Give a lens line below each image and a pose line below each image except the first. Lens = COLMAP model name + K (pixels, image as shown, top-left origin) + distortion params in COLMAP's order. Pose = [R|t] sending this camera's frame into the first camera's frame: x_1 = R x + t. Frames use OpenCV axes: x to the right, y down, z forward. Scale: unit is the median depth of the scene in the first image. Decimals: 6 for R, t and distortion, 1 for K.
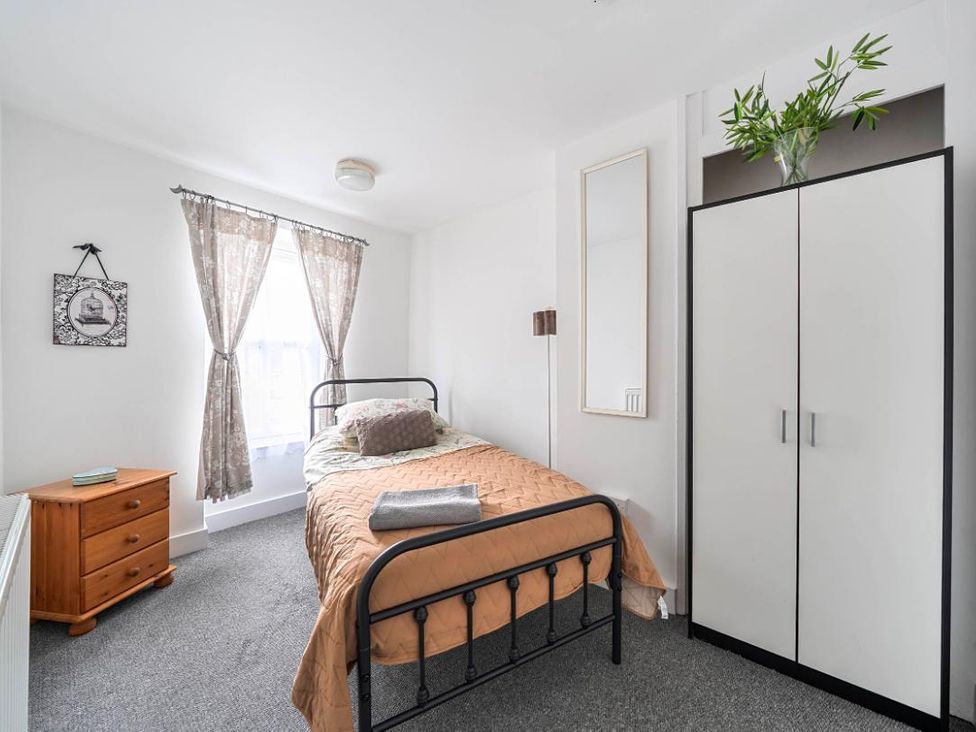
lens RADIAL K [[418.2, 0, 479.8], [0, 418.2, 363.5], [0, 0, 1]] dist [0.001646, -0.000122]
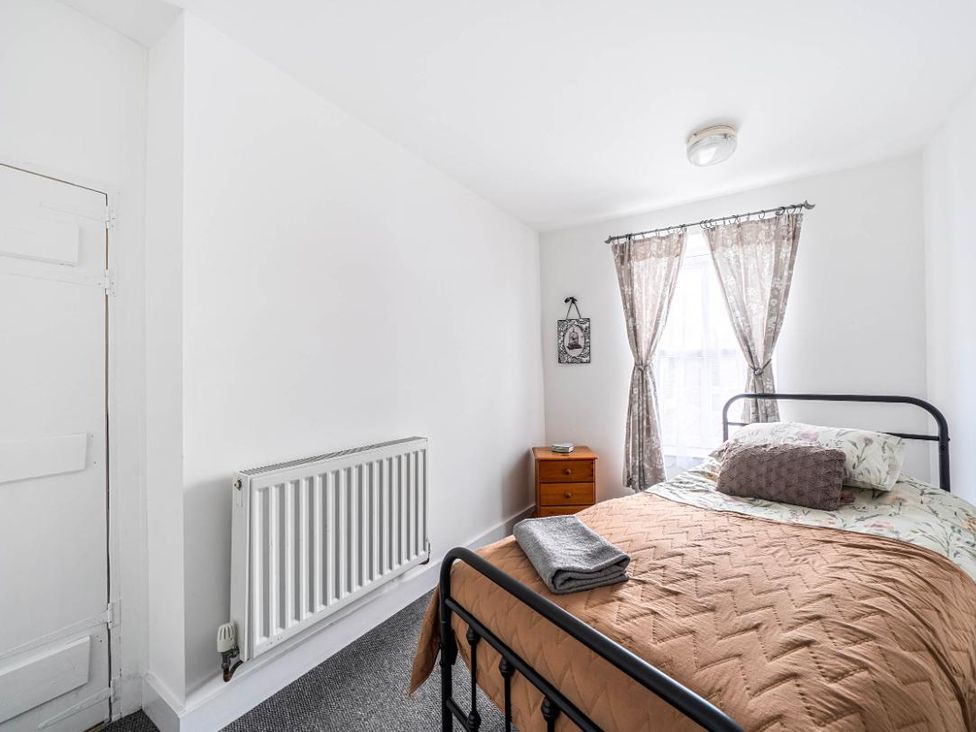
lens RADIAL K [[375.5, 0, 485.6], [0, 375.5, 368.0], [0, 0, 1]] dist [-0.003077, -0.000344]
pose [[0.136912, -0.020829, -0.990364, 0.350695], [0.008791, 0.999765, -0.019811, 0.000090], [0.990544, -0.005993, 0.137063, 0.438818]]
